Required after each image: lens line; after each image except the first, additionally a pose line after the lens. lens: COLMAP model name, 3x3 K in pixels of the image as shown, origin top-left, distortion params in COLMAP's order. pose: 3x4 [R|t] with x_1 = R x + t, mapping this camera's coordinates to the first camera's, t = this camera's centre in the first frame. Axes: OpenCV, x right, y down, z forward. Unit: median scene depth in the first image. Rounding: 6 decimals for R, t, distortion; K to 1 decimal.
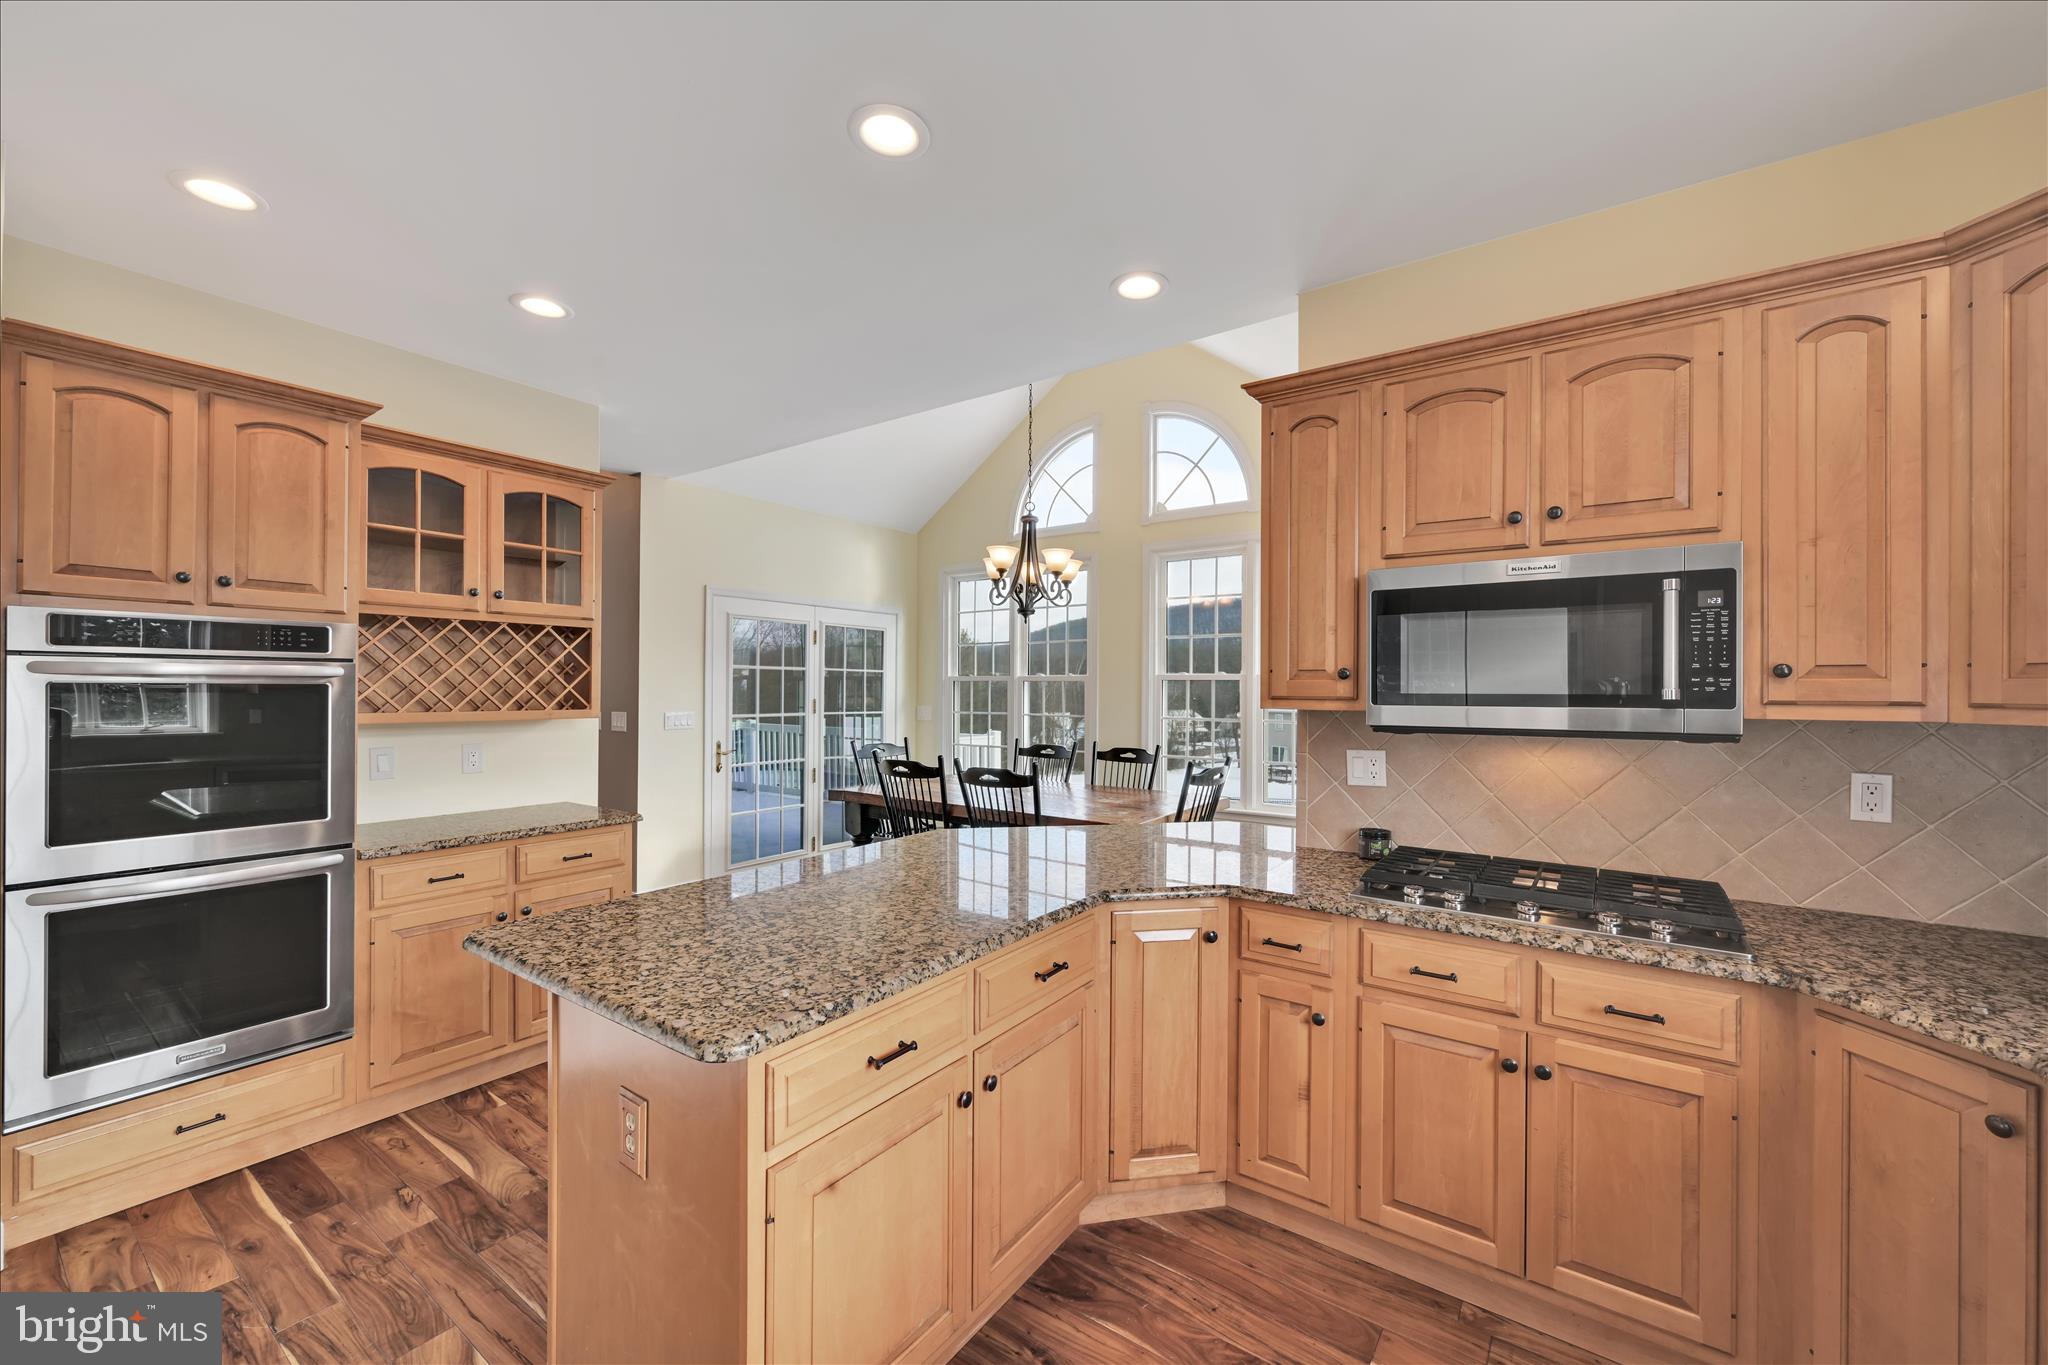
lens RADIAL K [[801.4, 0, 1029.2], [0, 801.4, 683.2], [0, 0, 1]] dist [-0.001030, -0.000071]
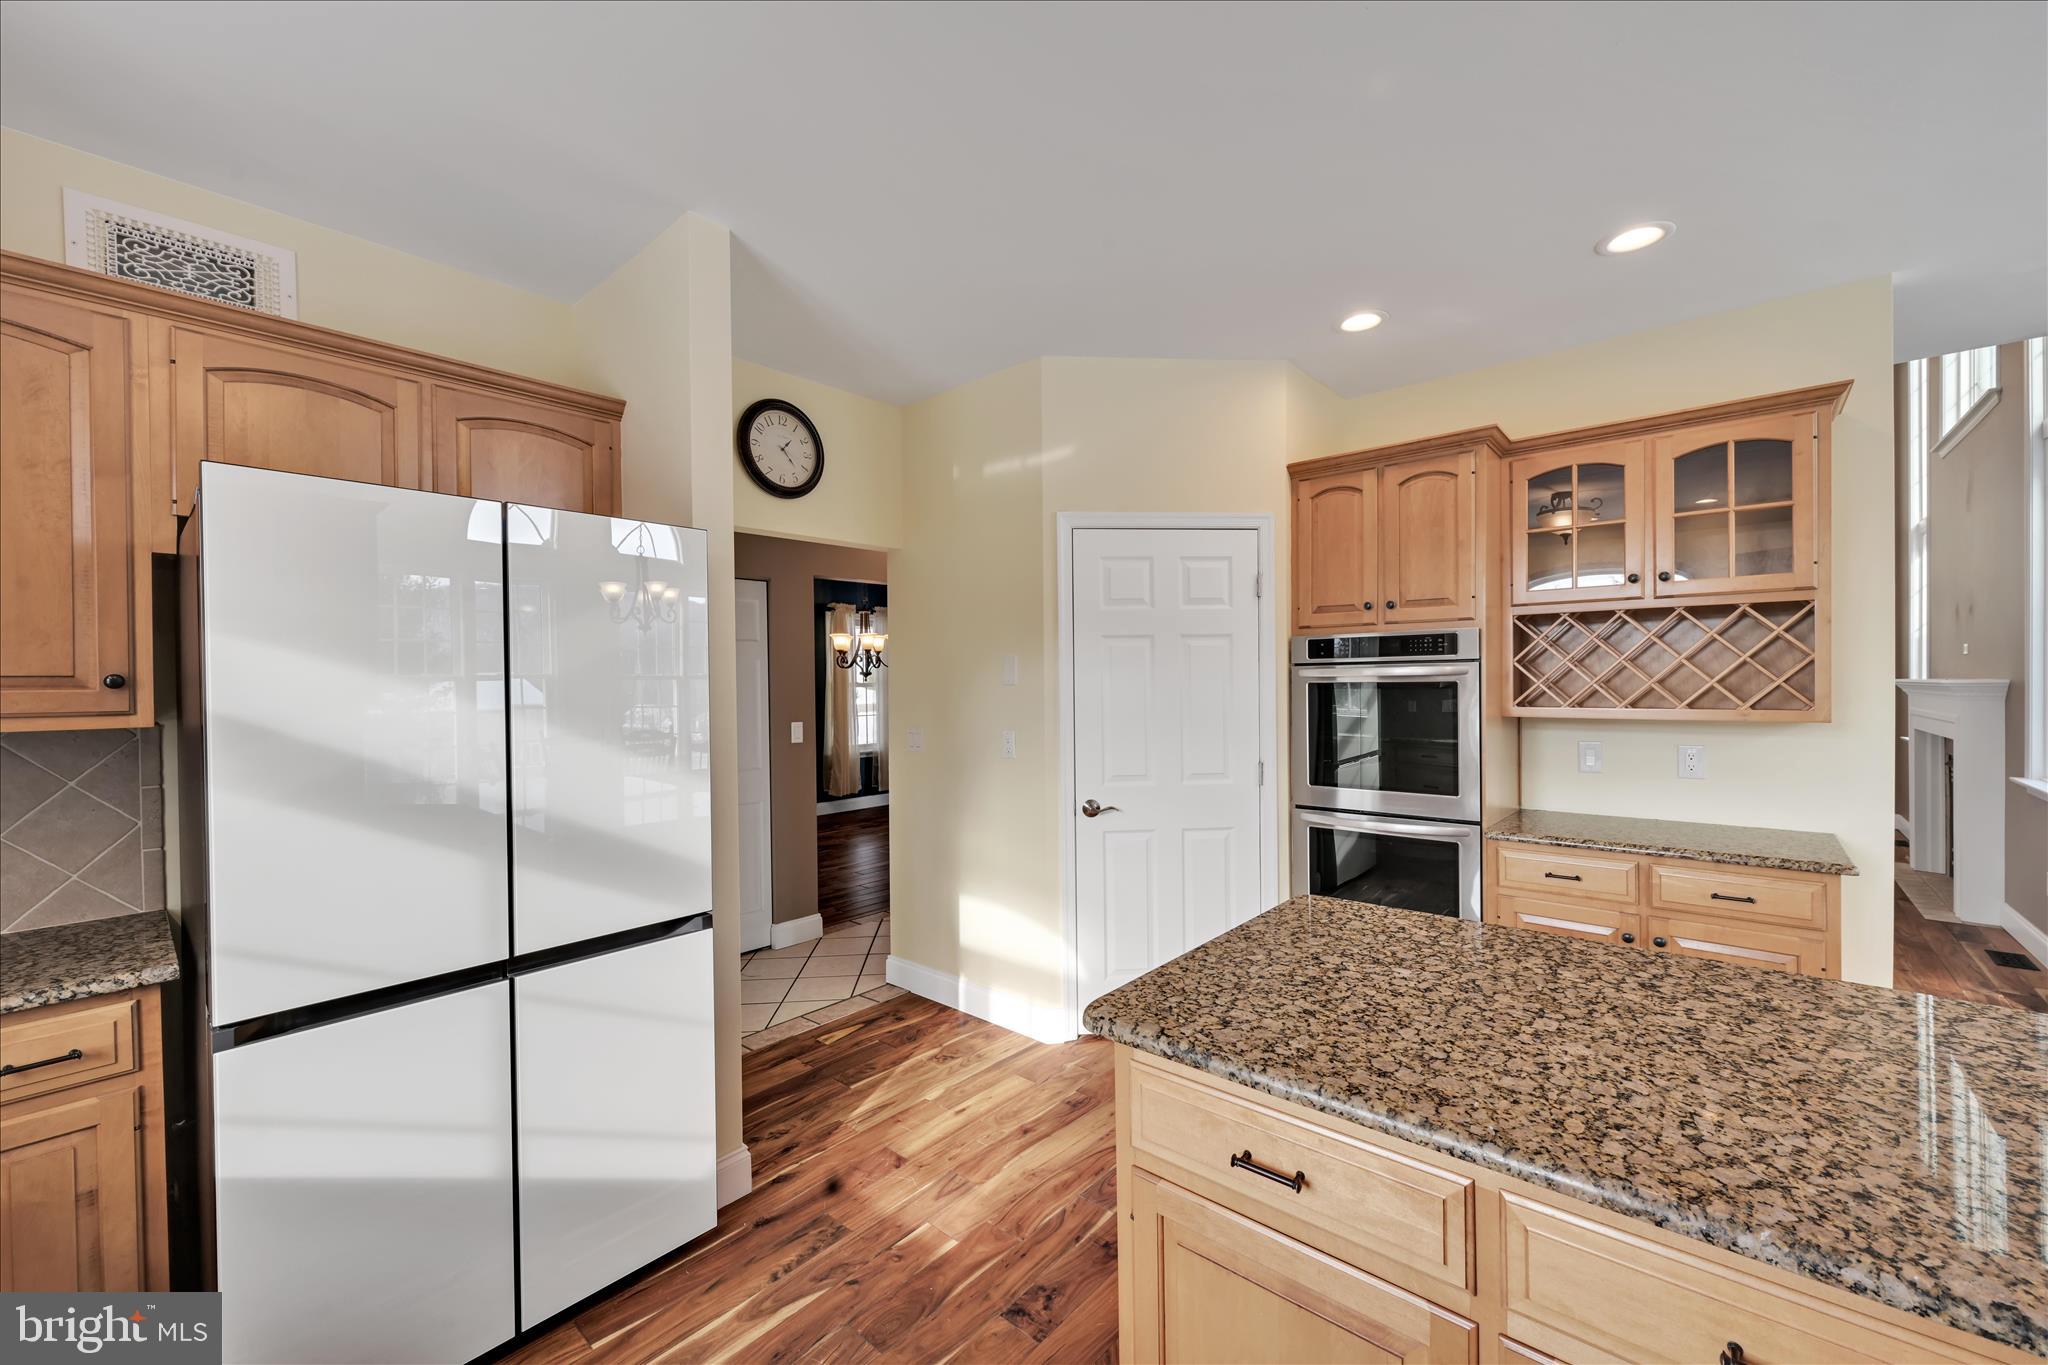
lens RADIAL K [[801.4, 0, 1028.0], [0, 801.4, 692.5], [0, 0, 1]] dist [-0.001030, -0.000071]
pose [[-0.099249, 0.007006, -0.995038, 0.459052], [0.017719, 0.999829, 0.005272, 0.000302], [0.994905, -0.017108, -0.099356, 0.646084]]
